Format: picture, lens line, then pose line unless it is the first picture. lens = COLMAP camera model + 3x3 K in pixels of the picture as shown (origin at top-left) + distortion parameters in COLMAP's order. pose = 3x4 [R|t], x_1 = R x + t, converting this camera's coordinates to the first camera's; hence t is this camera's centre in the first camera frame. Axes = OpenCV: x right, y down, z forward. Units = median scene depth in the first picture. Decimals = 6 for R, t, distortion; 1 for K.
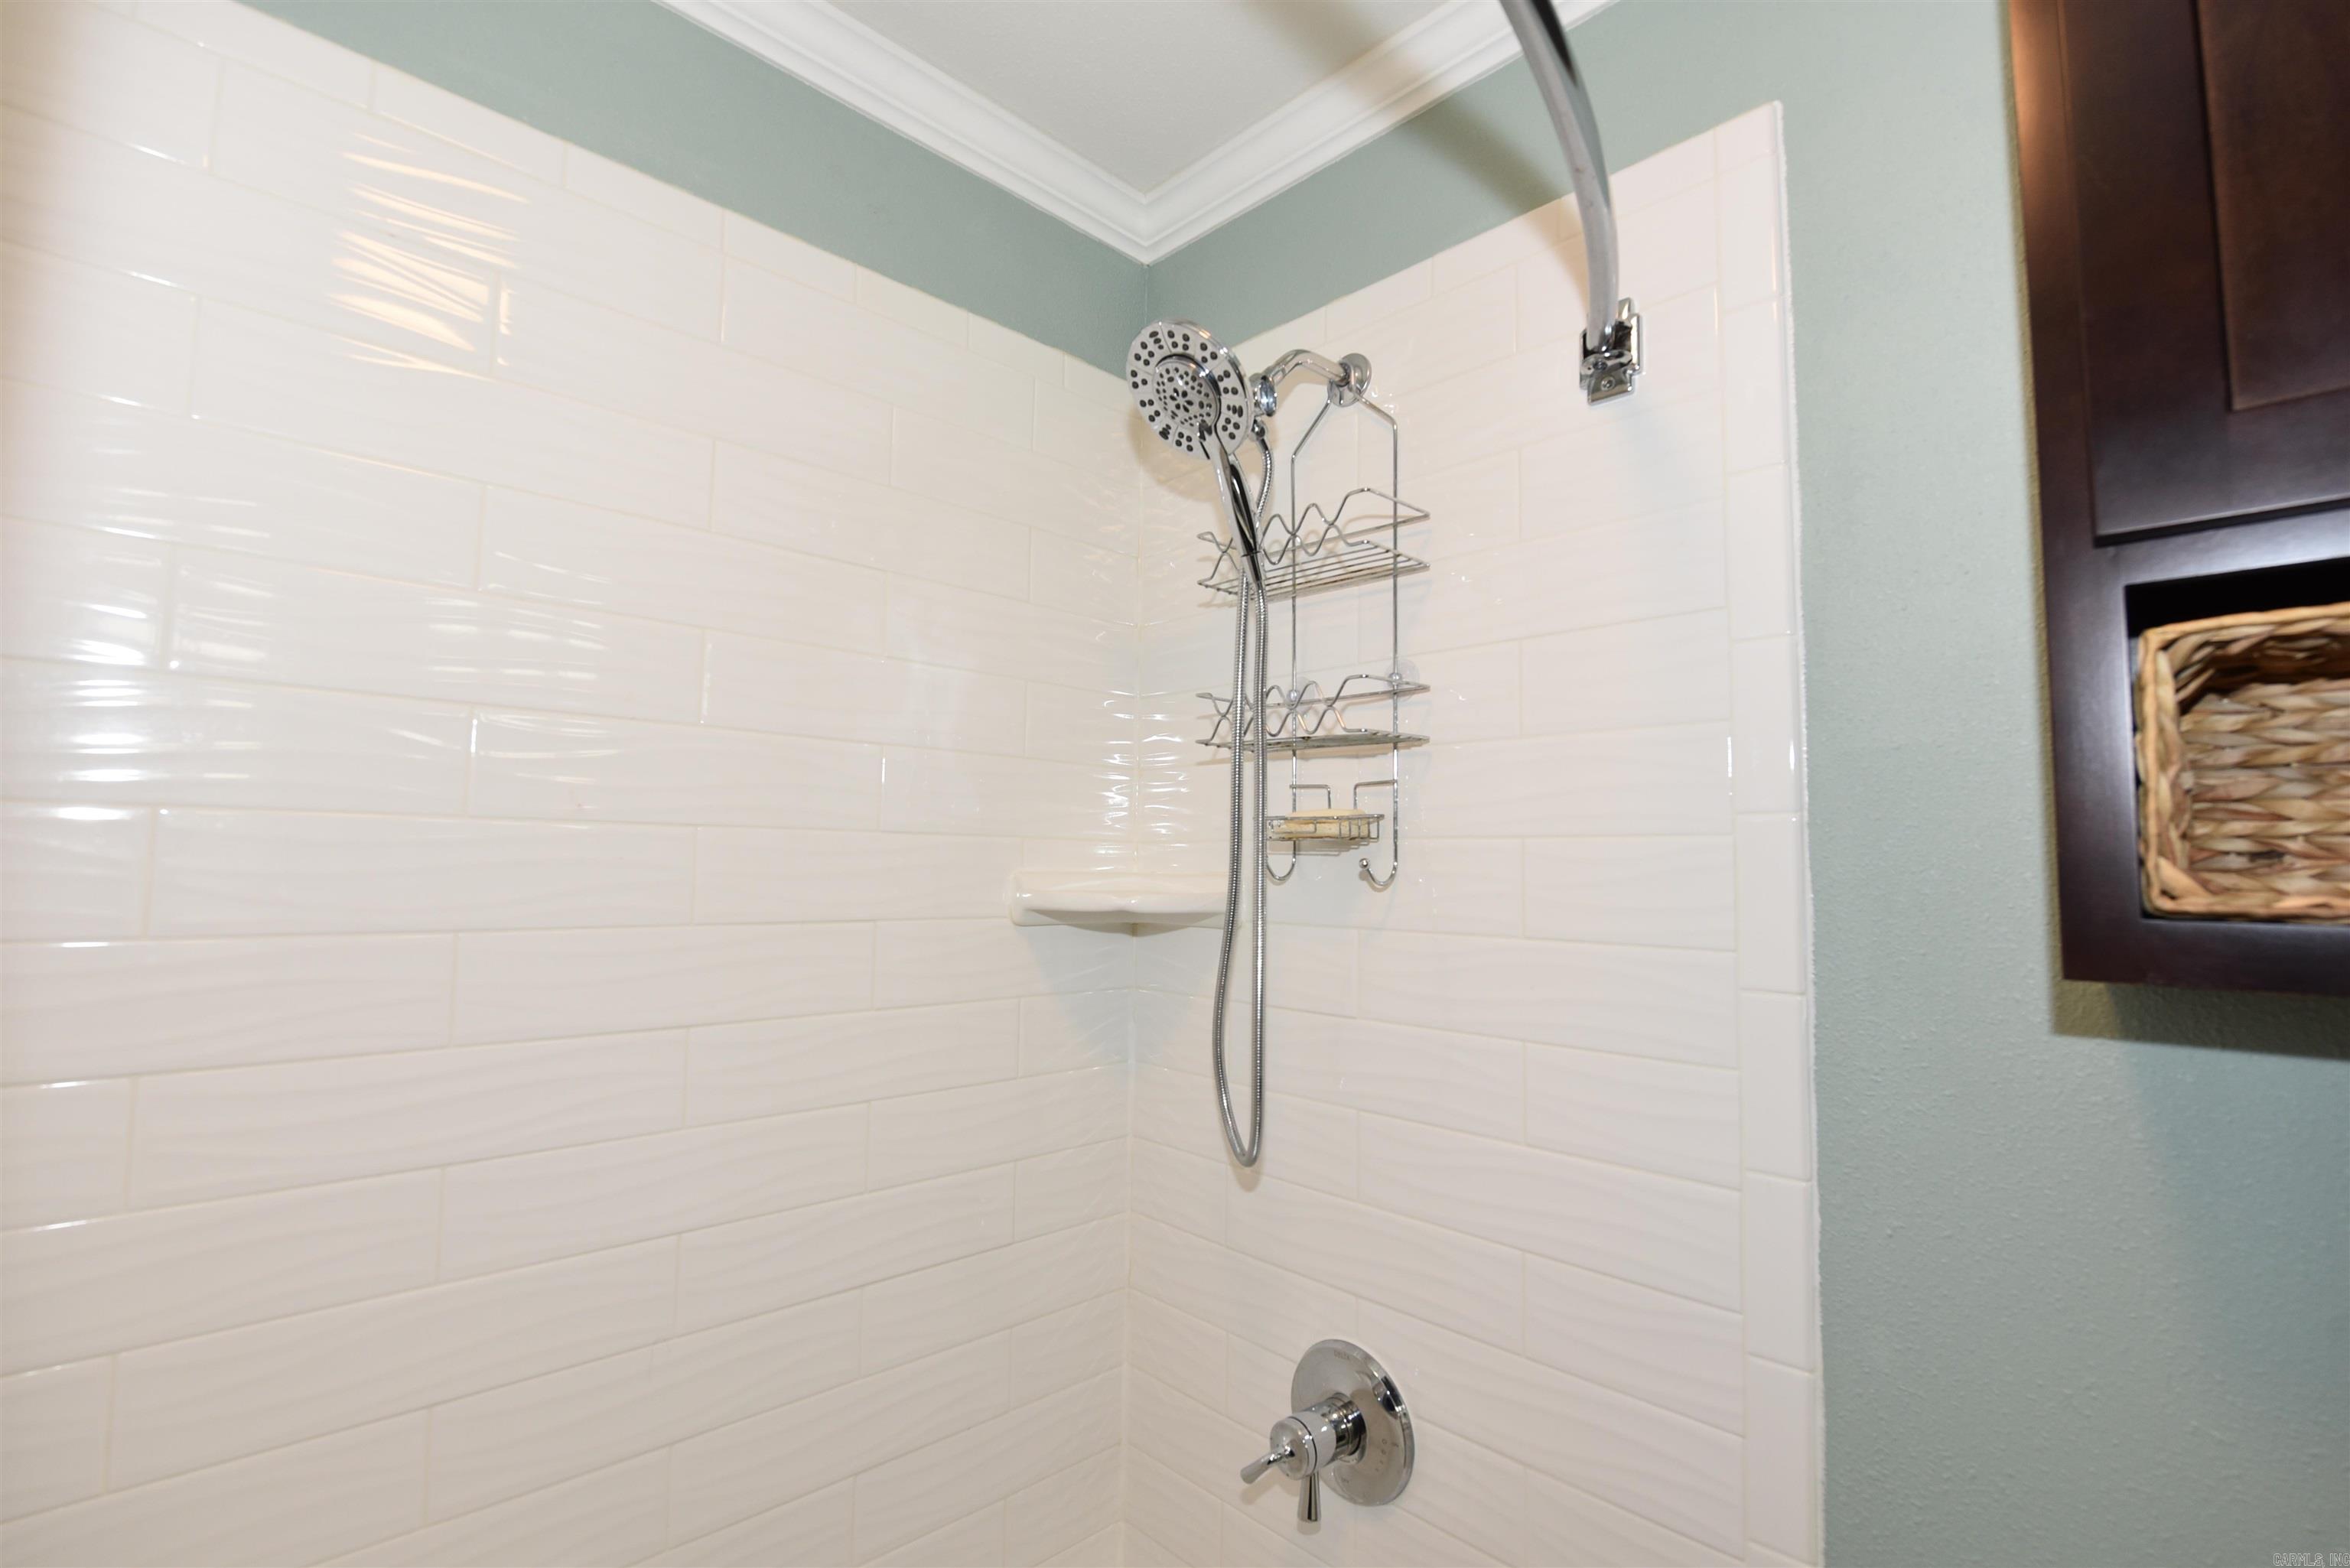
lens RADIAL K [[1071.5, 0, 1175.1], [0, 1071.5, 787.8], [0, 0, 1]] dist [-0.009428, -0.002215]
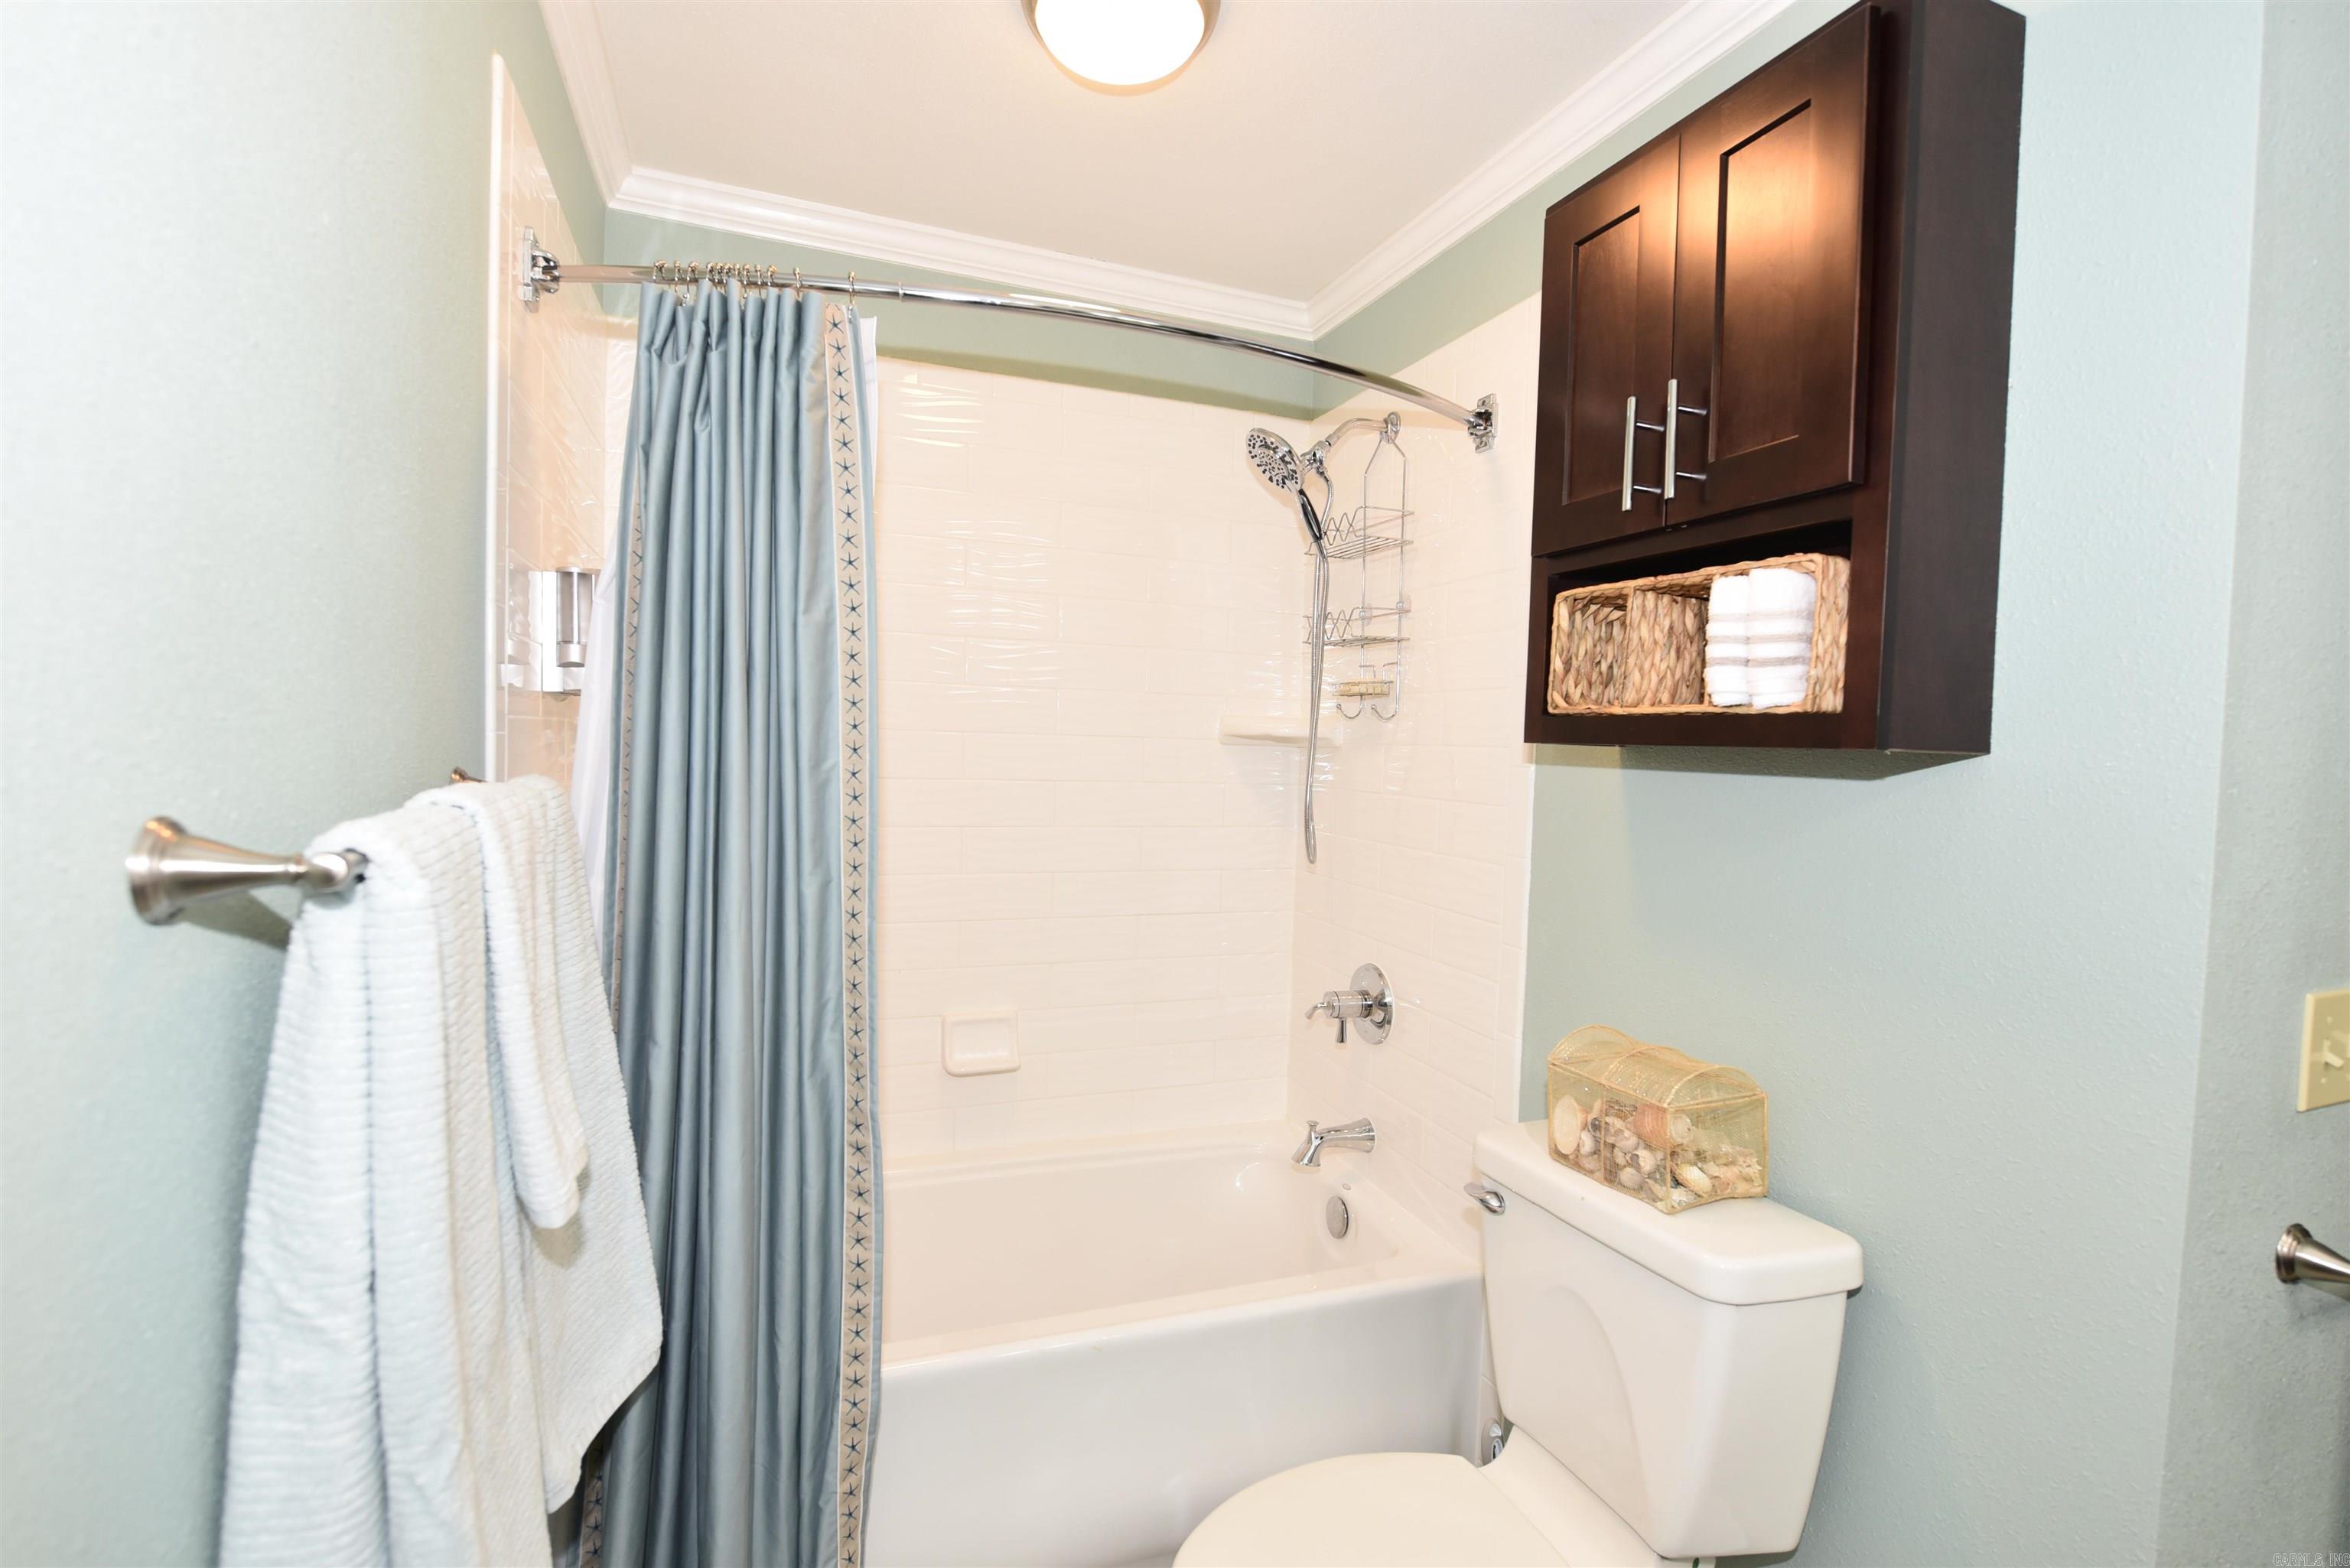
lens RADIAL K [[1071.5, 0, 1174.8], [0, 1071.5, 795.9], [0, 0, 1]] dist [-0.009428, -0.002215]
pose [[0.923928, 0.030445, -0.381352, 0.562361], [0.012950, 0.993768, 0.110712, 0.014015], [0.382346, -0.107229, 0.917776, -0.851538]]
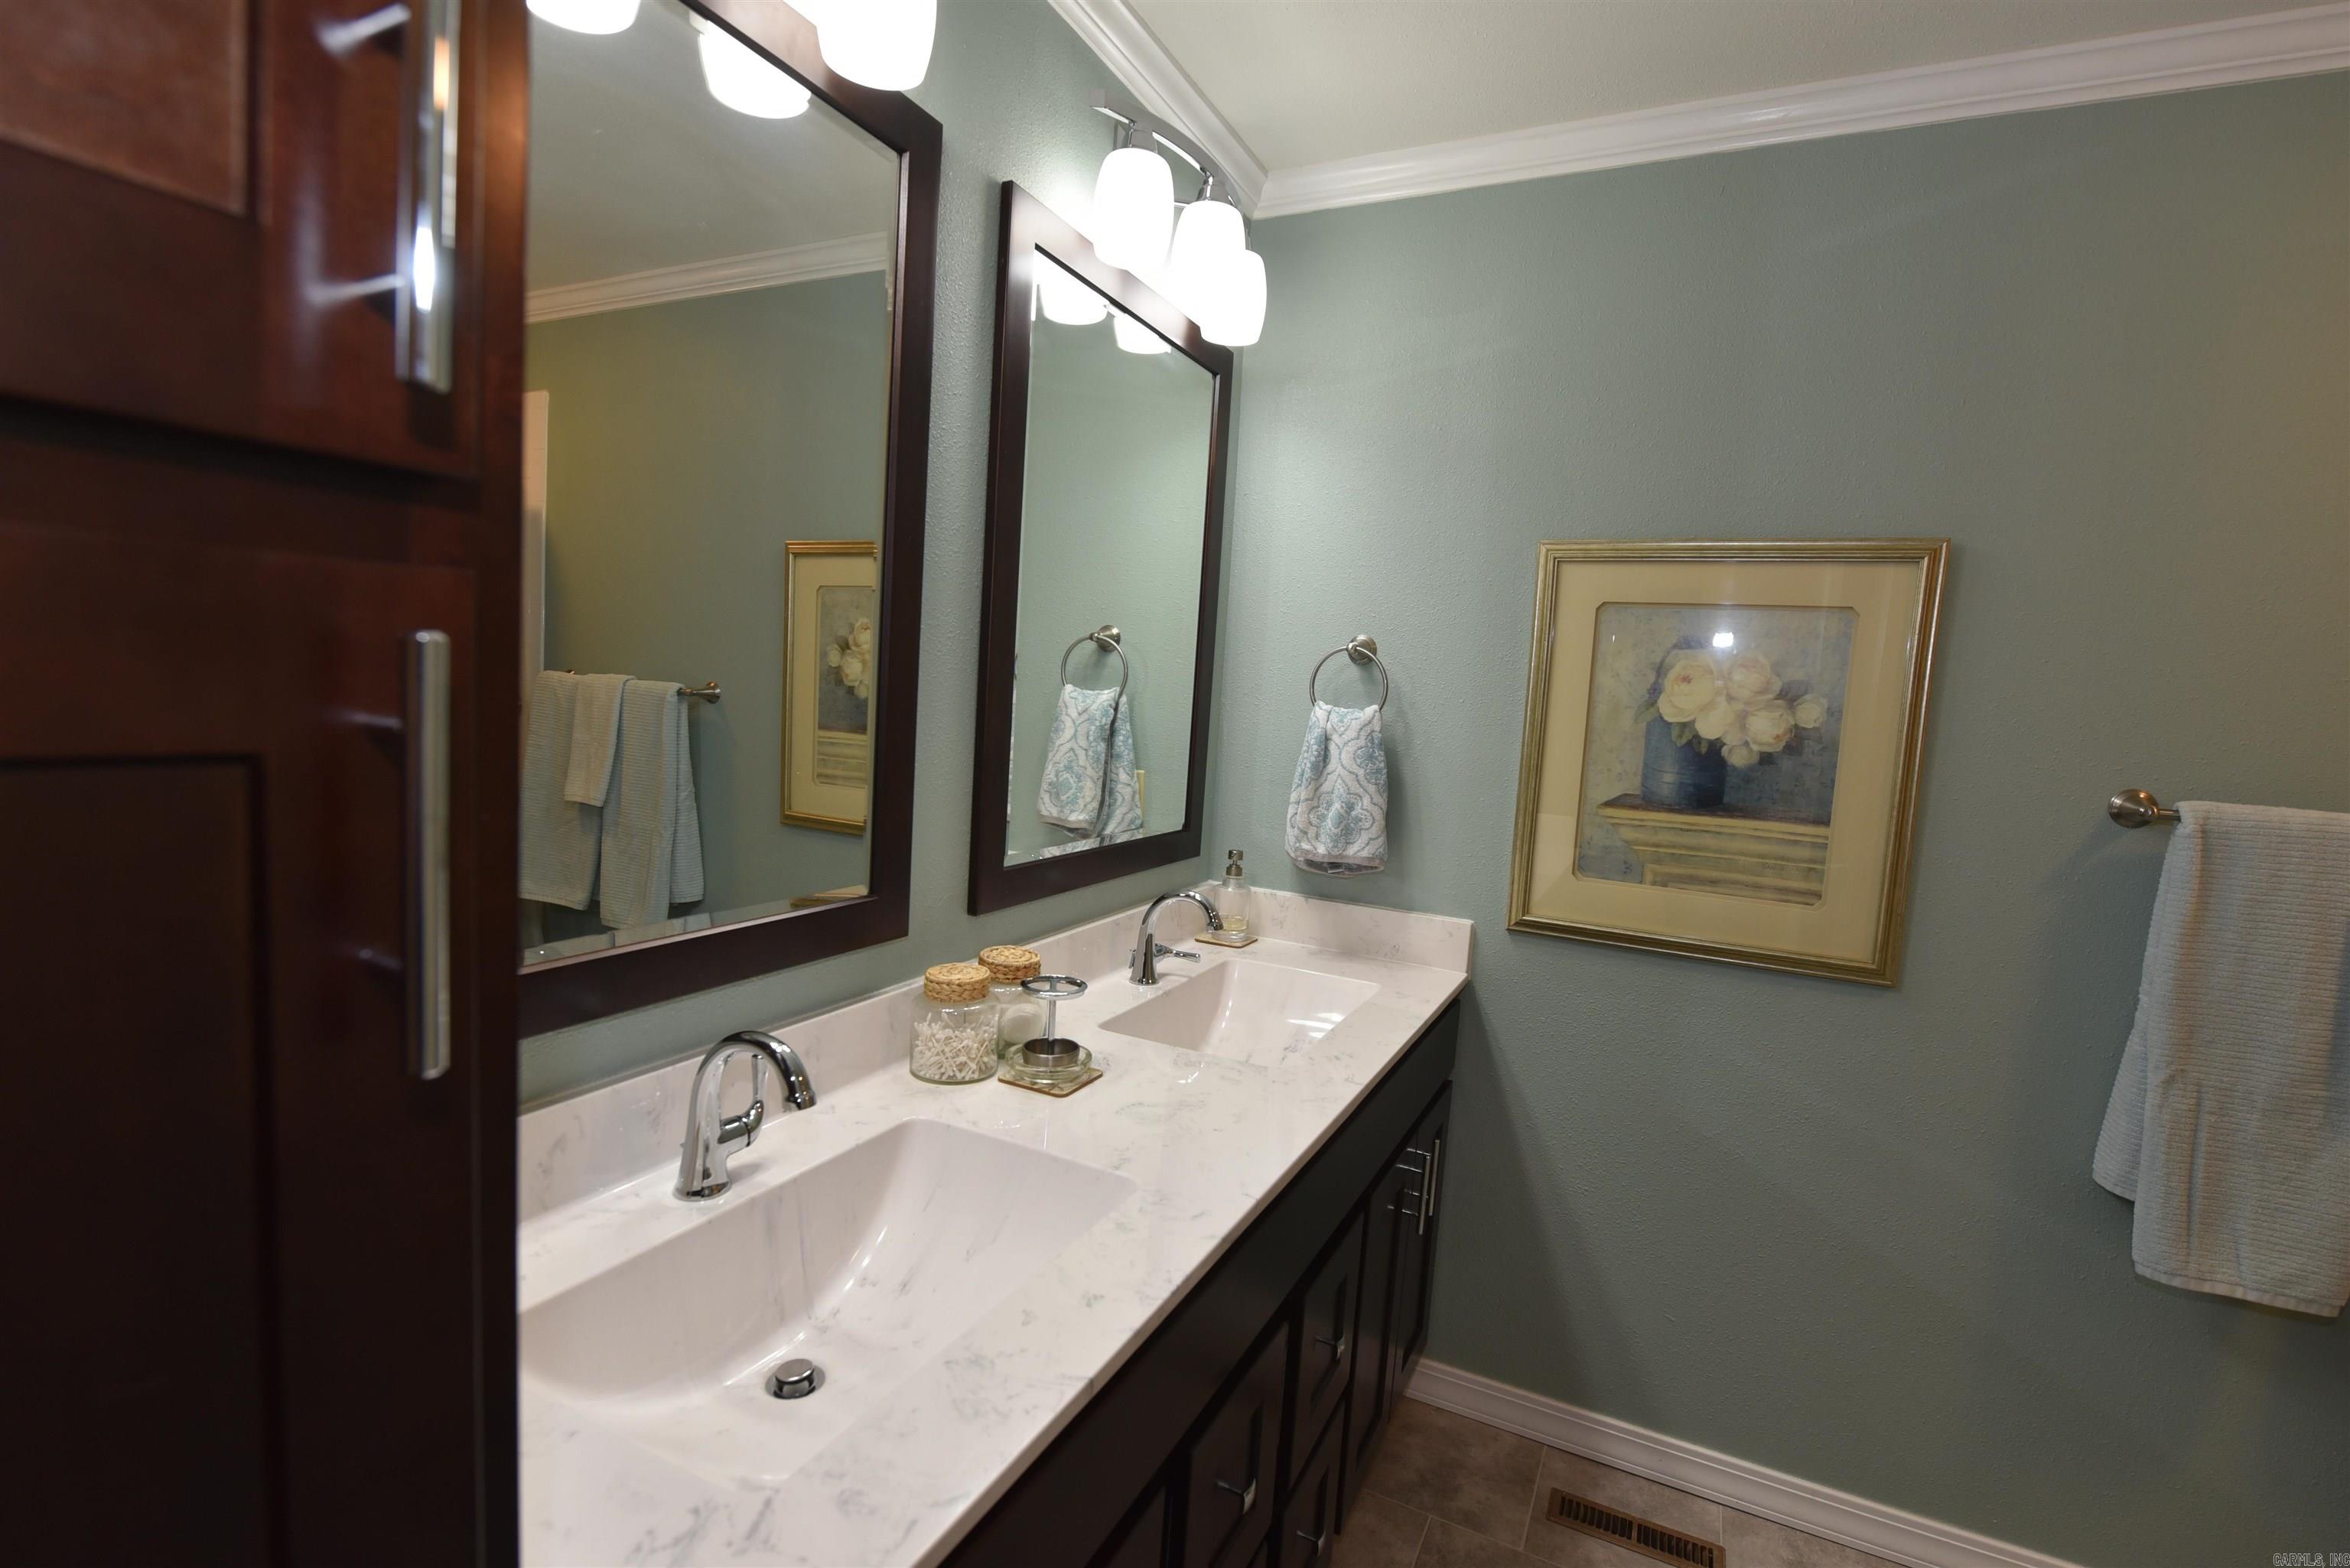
lens RADIAL K [[1071.5, 0, 1181.5], [0, 1071.5, 782.8], [0, 0, 1]] dist [-0.009428, -0.002215]
pose [[-0.935633, -0.047999, -0.349697, 1.597542], [-0.055321, 0.998408, 0.010974, 0.119128], [0.348613, 0.029613, -0.936799, 0.292609]]
